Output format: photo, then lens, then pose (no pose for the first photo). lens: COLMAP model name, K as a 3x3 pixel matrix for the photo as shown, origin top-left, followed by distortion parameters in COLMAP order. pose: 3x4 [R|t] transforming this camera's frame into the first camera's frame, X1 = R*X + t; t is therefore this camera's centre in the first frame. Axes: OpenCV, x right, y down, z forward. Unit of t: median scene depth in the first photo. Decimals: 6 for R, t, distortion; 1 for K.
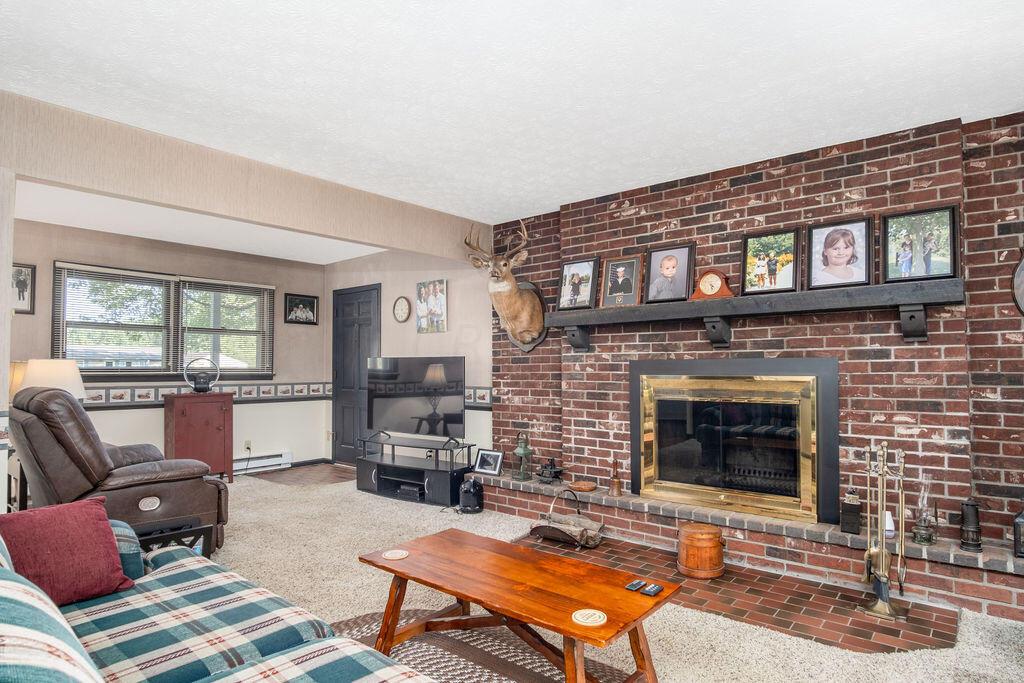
lens RADIAL K [[583.5, 0, 511.8], [0, 583.5, 348.0], [0, 0, 1]] dist [0.003463, 0.002208]
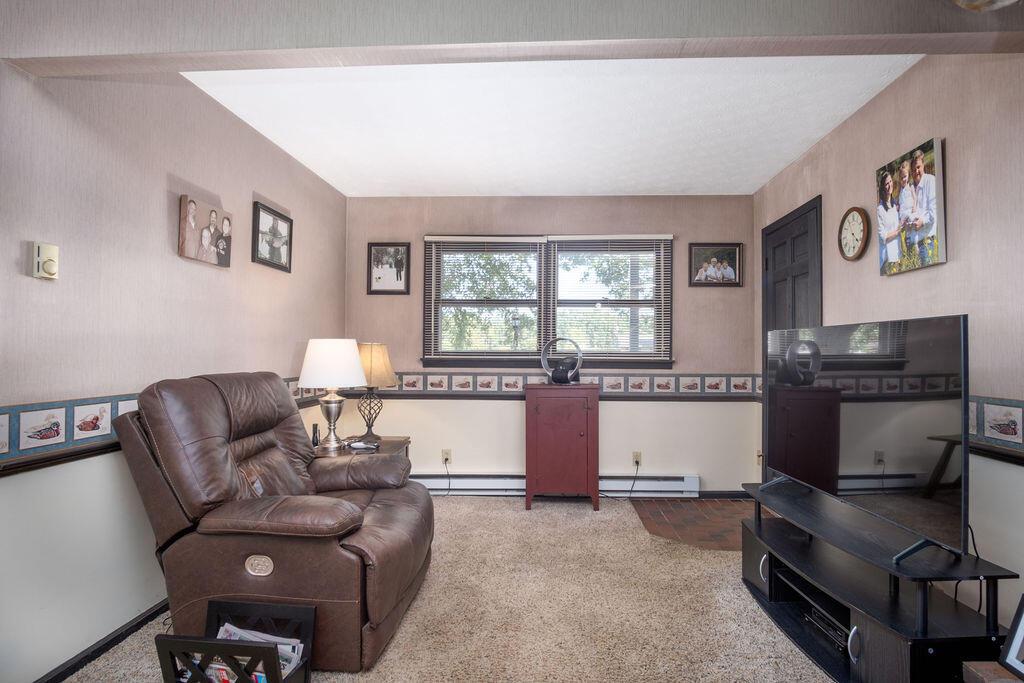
lens RADIAL K [[583.5, 0, 525.3], [0, 583.5, 354.6], [0, 0, 1]] dist [0.003463, 0.002208]
pose [[0.619079, -0.005461, -0.785310, 0.034200], [0.022535, 0.999688, 0.010813, 0.027734], [0.785005, -0.024391, 0.619009, 0.457916]]
